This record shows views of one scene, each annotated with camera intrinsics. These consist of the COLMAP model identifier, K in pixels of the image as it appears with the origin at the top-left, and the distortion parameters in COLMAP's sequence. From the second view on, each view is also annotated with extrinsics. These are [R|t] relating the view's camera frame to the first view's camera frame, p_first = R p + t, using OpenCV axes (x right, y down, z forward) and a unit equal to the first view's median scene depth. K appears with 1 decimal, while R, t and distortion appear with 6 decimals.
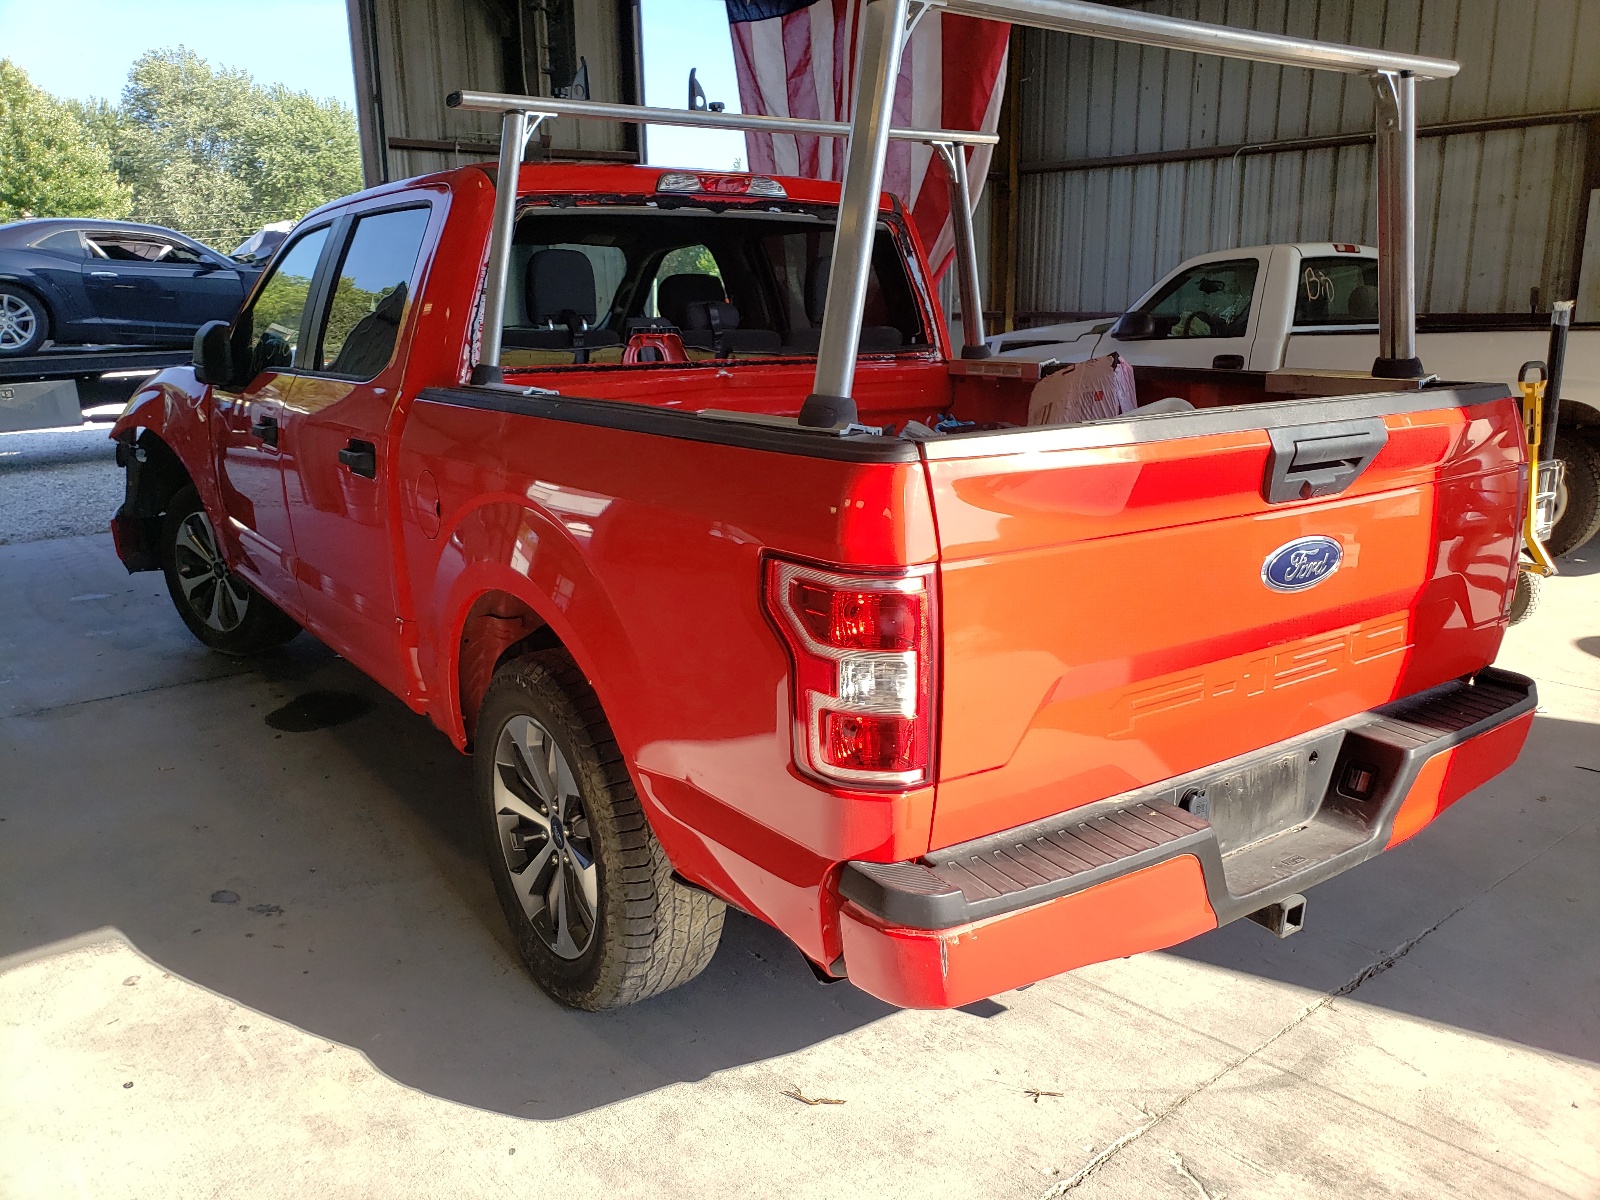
lens RADIAL K [[1194.4, 0, 800.0], [0, 1194.4, 600.0], [0, 0, 1]] dist [0.003098, 0.002179]
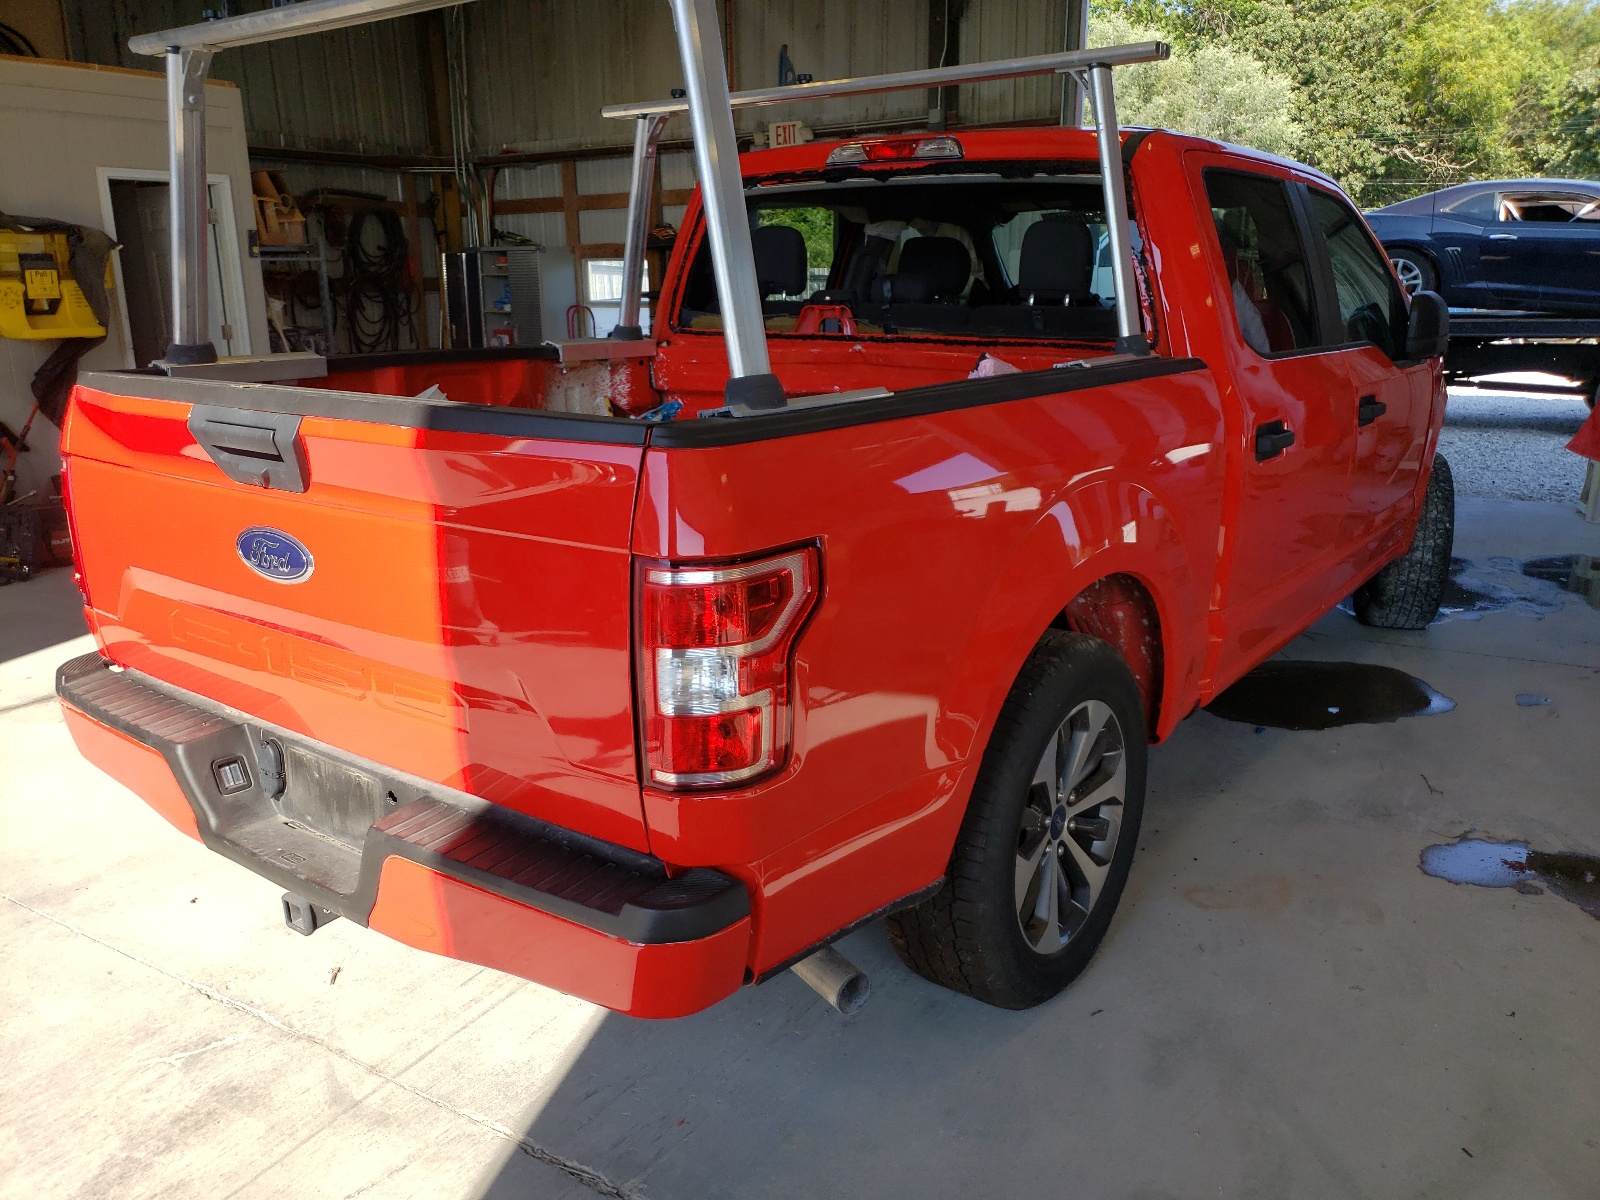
lens RADIAL K [[1243.6, 0, 797.7], [0, 1243.6, 607.4], [0, 0, 1]] dist [-0.011575, -0.005605]
pose [[0.320173, 0.249617, -0.913882, 0.233685], [-0.223732, 0.957299, 0.183093, -0.042223], [0.920561, 0.145843, 0.362348, 0.161332]]
